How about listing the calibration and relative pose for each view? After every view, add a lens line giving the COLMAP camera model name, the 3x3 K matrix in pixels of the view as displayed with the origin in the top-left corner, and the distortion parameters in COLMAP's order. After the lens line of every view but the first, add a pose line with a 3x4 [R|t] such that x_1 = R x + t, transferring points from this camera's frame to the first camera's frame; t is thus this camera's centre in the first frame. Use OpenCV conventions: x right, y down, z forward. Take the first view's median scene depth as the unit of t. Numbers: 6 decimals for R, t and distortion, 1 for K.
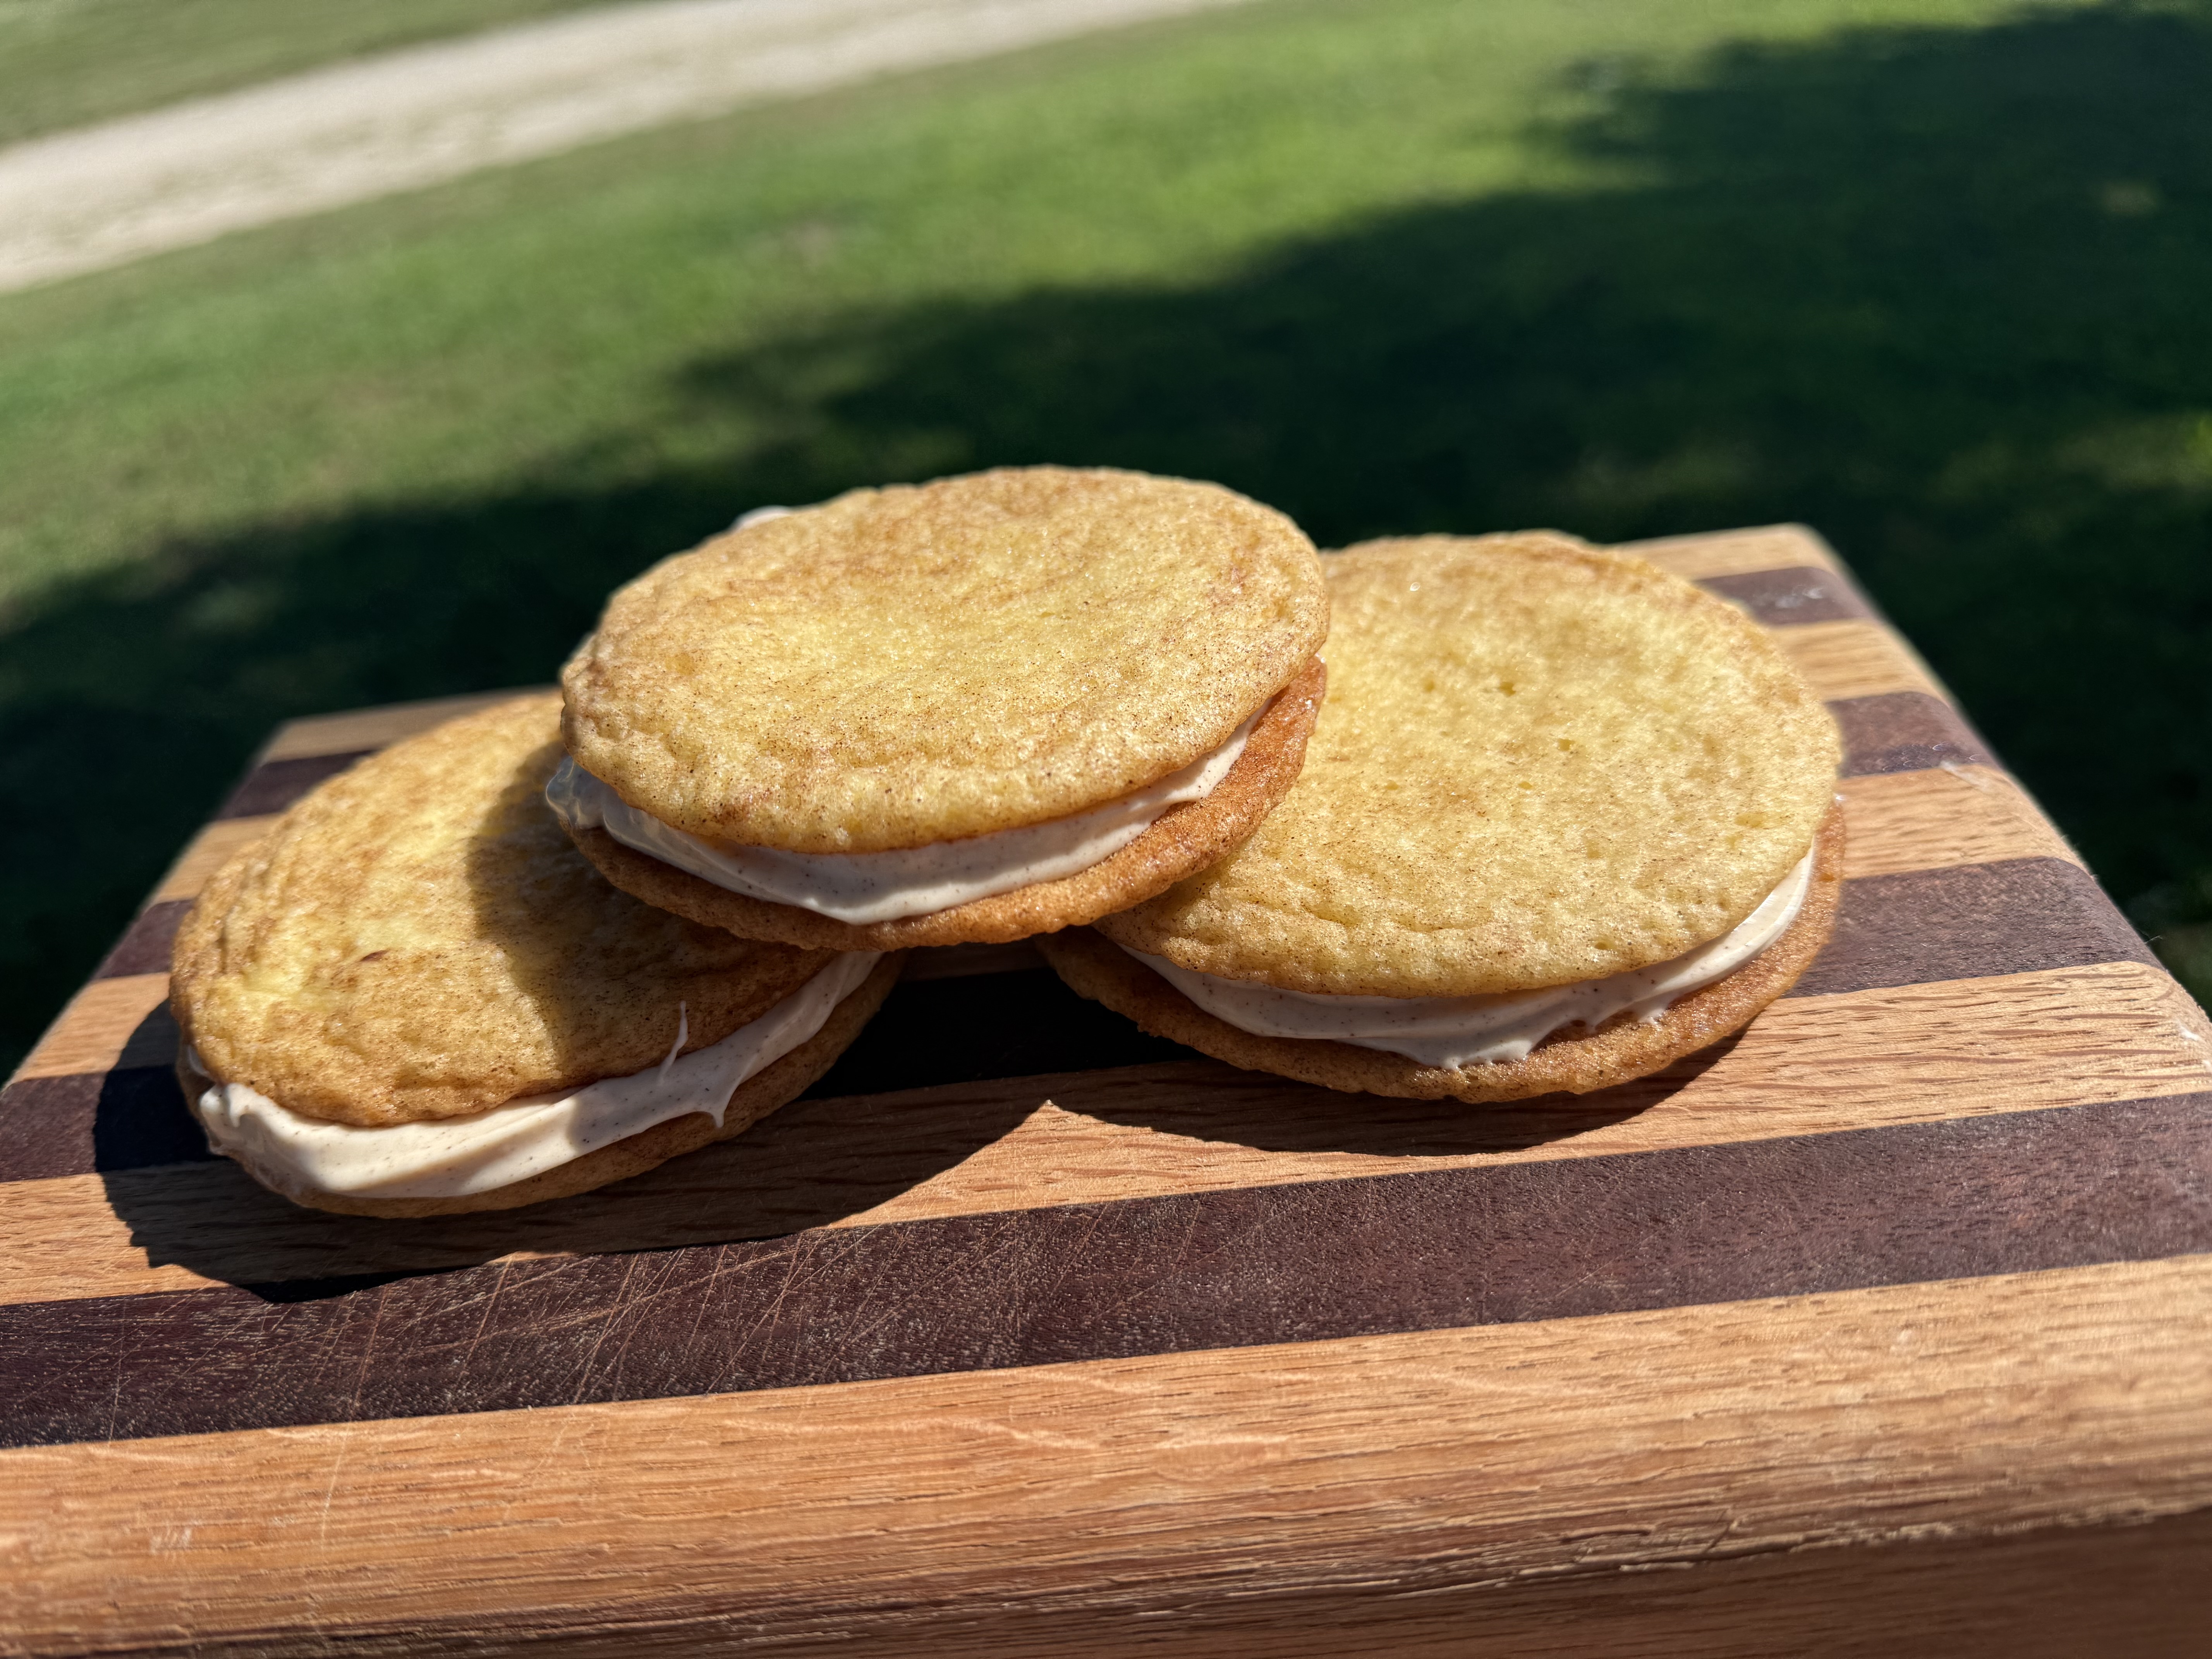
lens RADIAL K [[1805.0, 0, 1099.9], [0, 1805.0, 830.1], [0, 0, 1]] dist [0.013145, -0.047682]
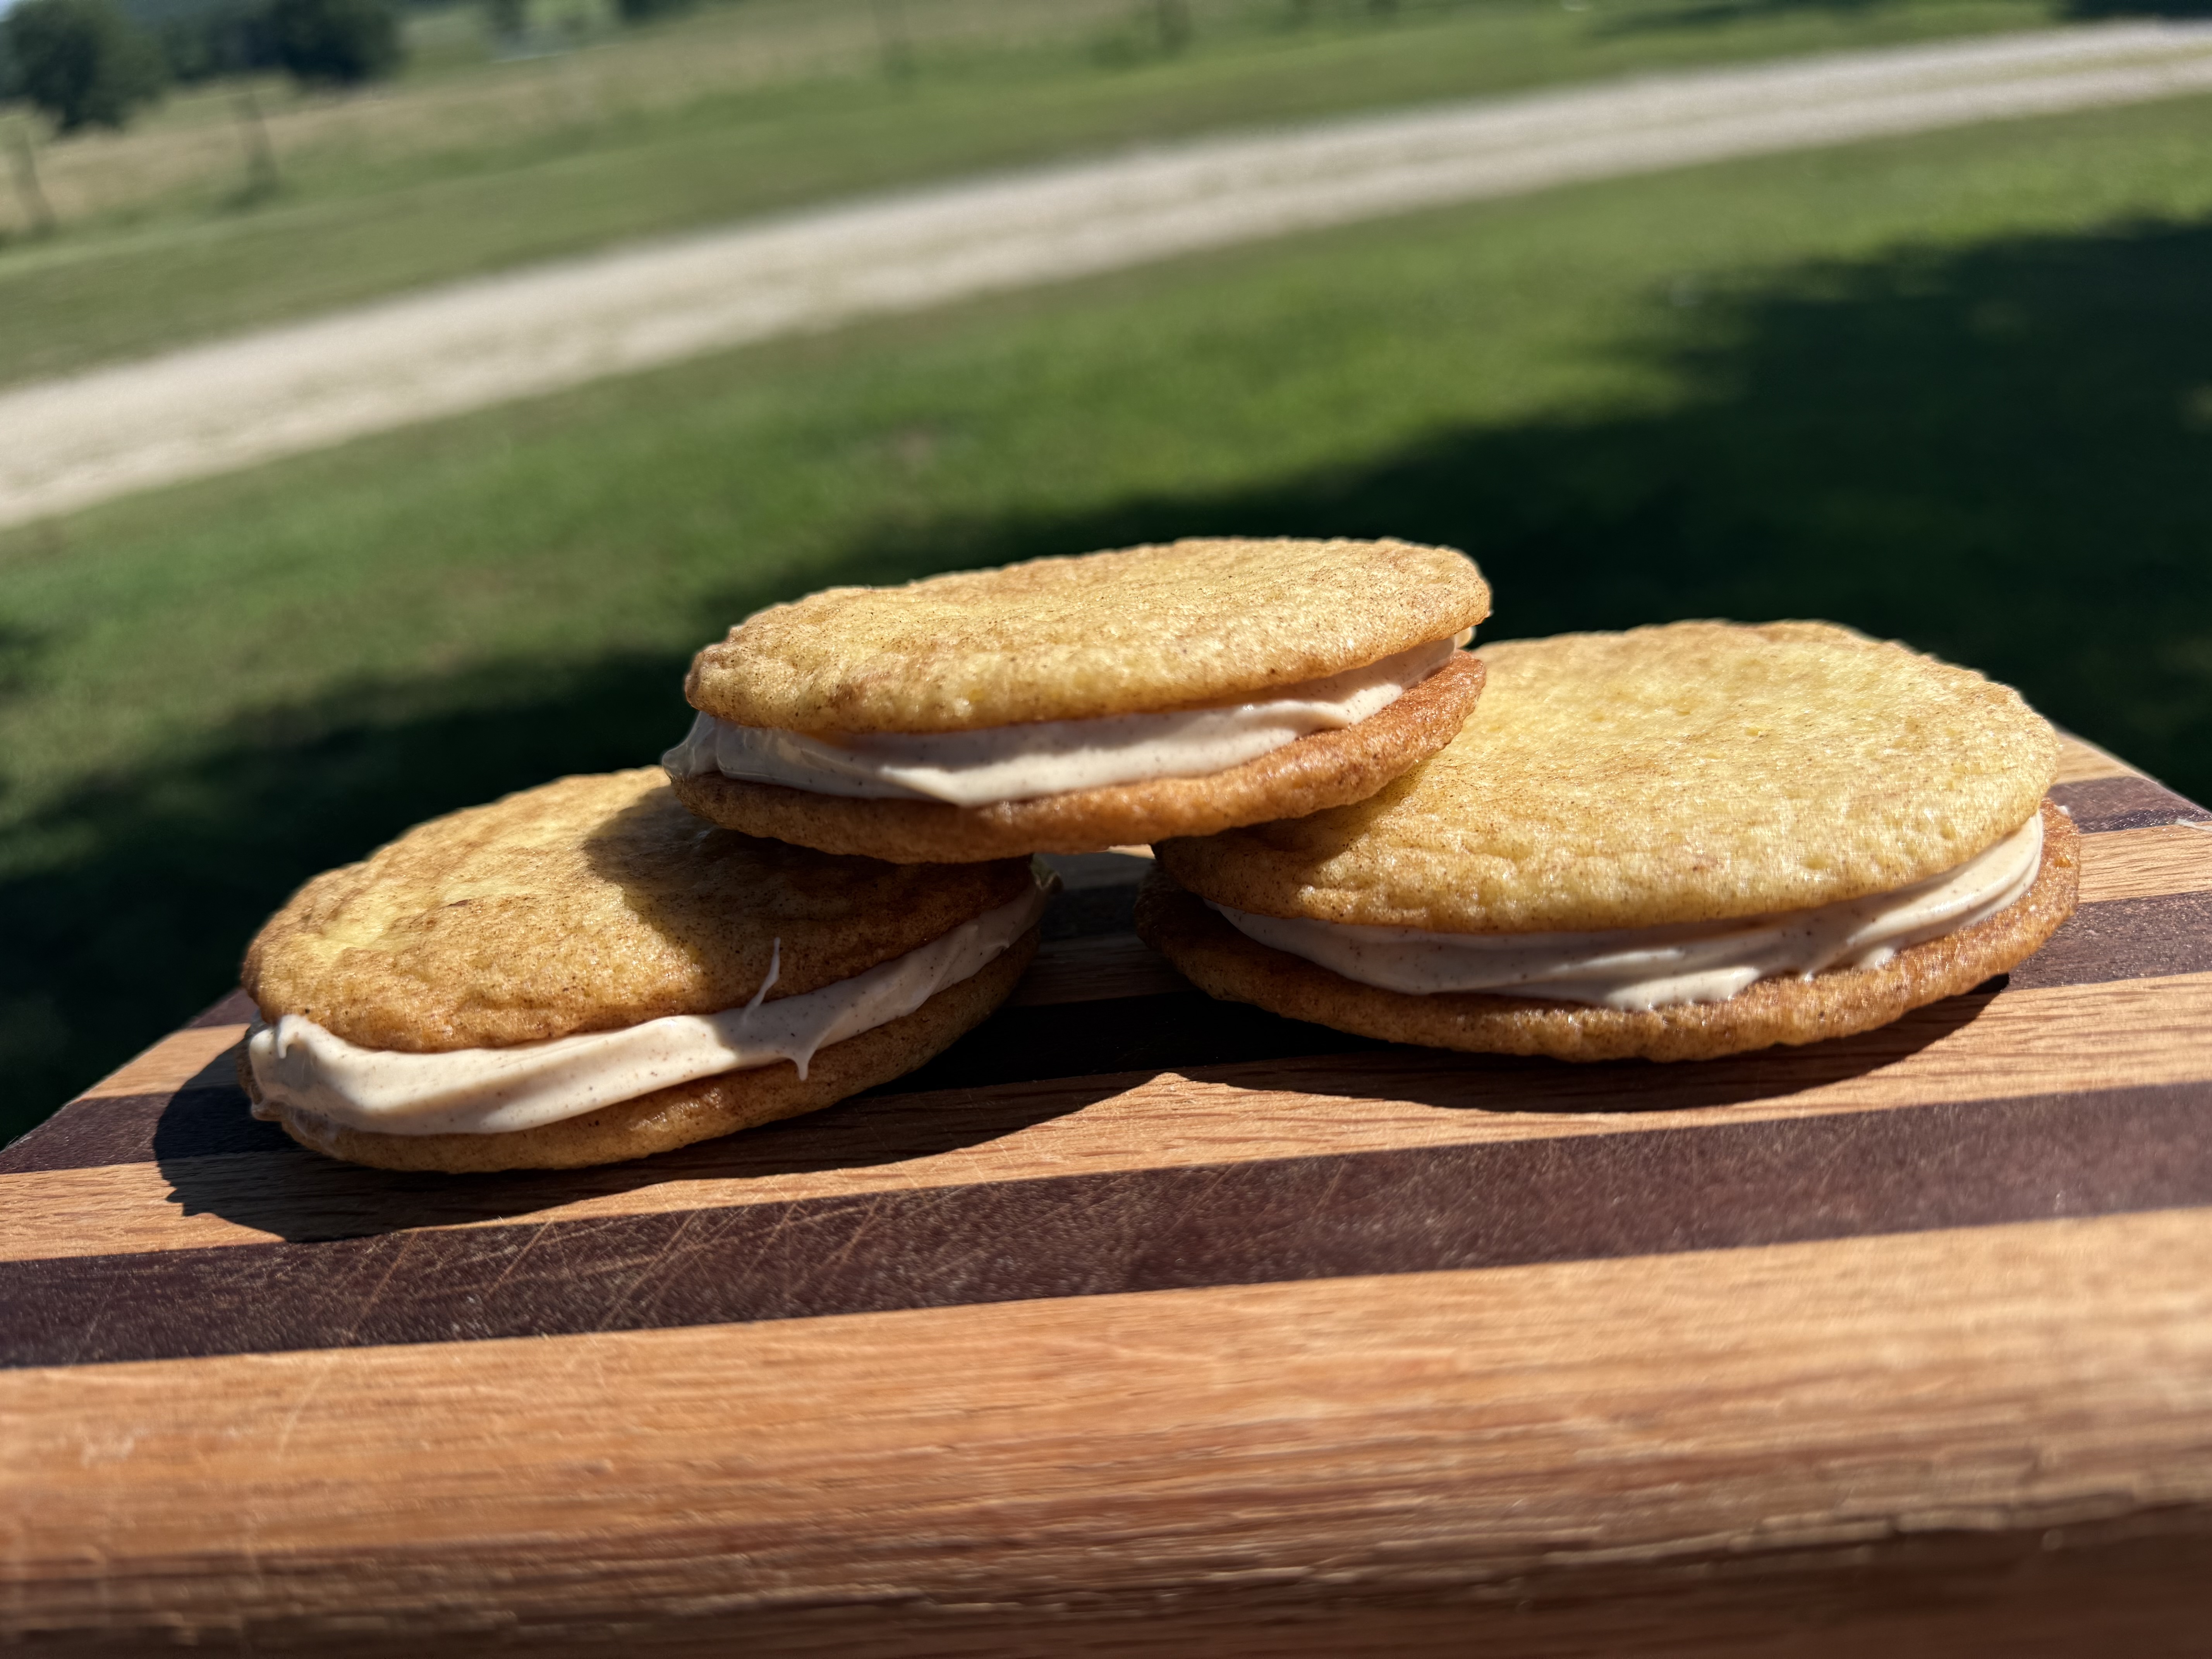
lens RADIAL K [[1774.0, 0, 1106.0], [0, 1774.0, 829.5], [0, 0, 1]] dist [0.032202, -0.095680]
pose [[0.996196, 0.025482, -0.083328, 0.008802], [-0.050091, 0.949952, -0.308354, 0.333874], [0.071300, 0.311355, 0.947615, 0.153897]]
